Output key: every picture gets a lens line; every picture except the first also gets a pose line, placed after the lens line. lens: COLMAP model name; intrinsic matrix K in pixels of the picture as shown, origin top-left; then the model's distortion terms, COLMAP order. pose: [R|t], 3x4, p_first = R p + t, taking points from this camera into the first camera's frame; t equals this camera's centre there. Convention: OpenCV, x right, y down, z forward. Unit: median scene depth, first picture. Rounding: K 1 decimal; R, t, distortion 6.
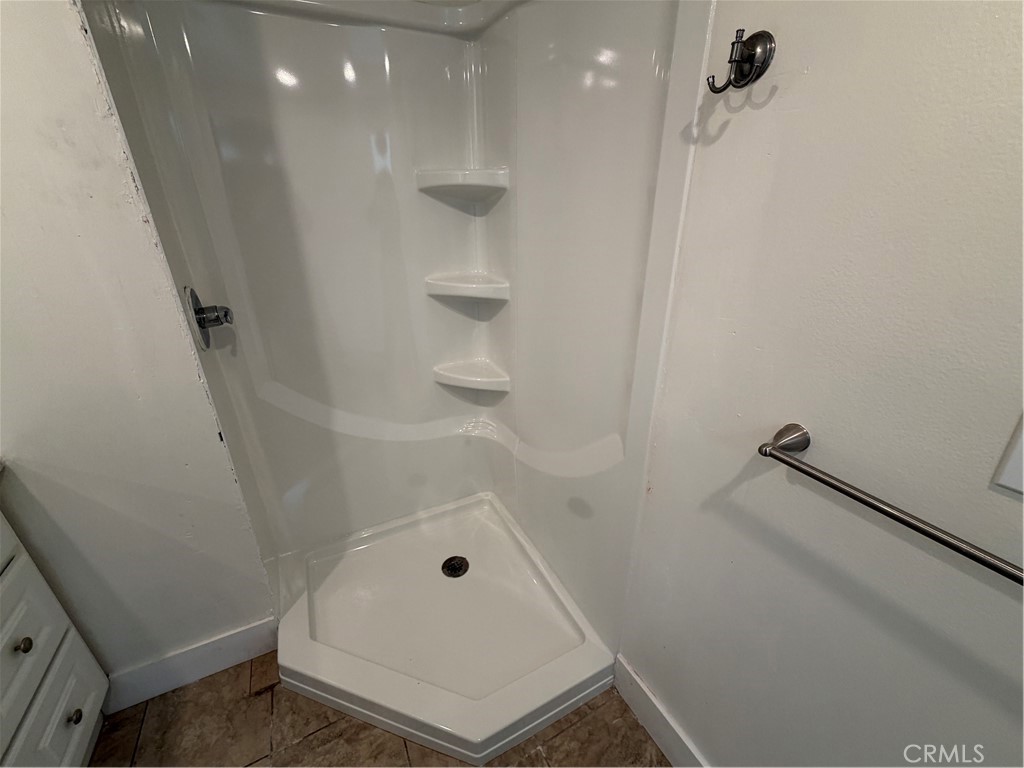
lens RADIAL K [[407.7, 0, 509.1], [0, 407.7, 384.3], [0, 0, 1]] dist [0.000722, 0.000332]
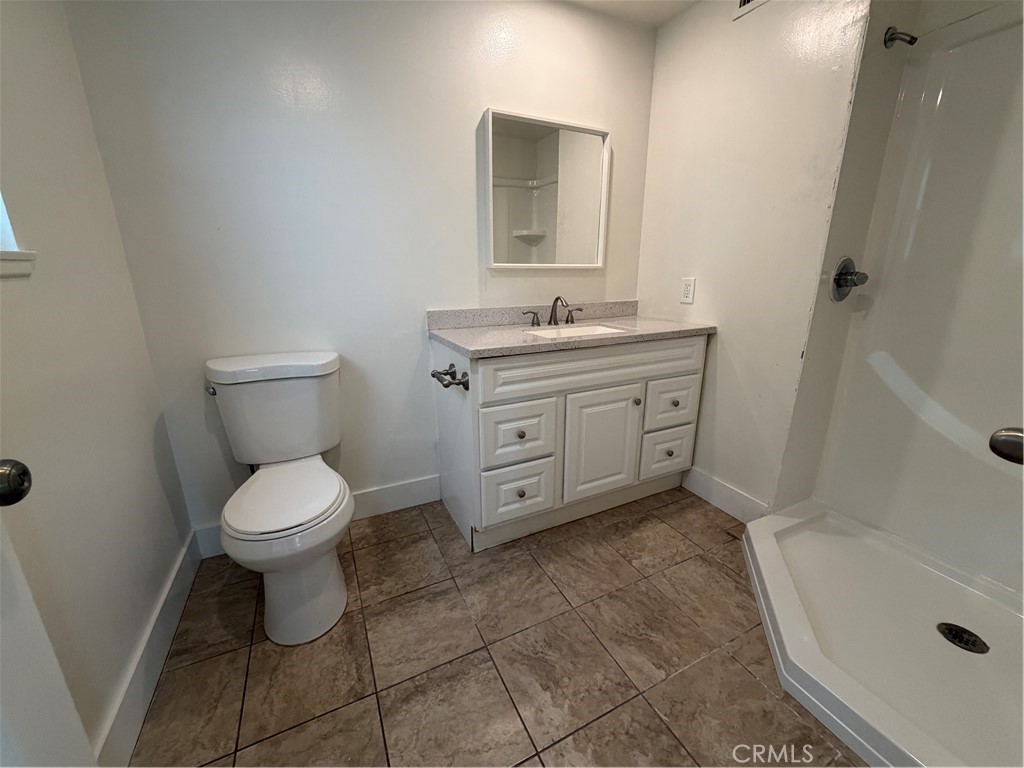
lens RADIAL K [[407.7, 0, 509.1], [0, 407.7, 384.3], [0, 0, 1]] dist [0.000722, 0.000332]
pose [[-0.035908, 0.278957, -0.959632, 0.684955], [-0.395813, 0.877753, 0.269966, 0.216849], [0.917629, 0.389528, 0.078896, -0.039464]]
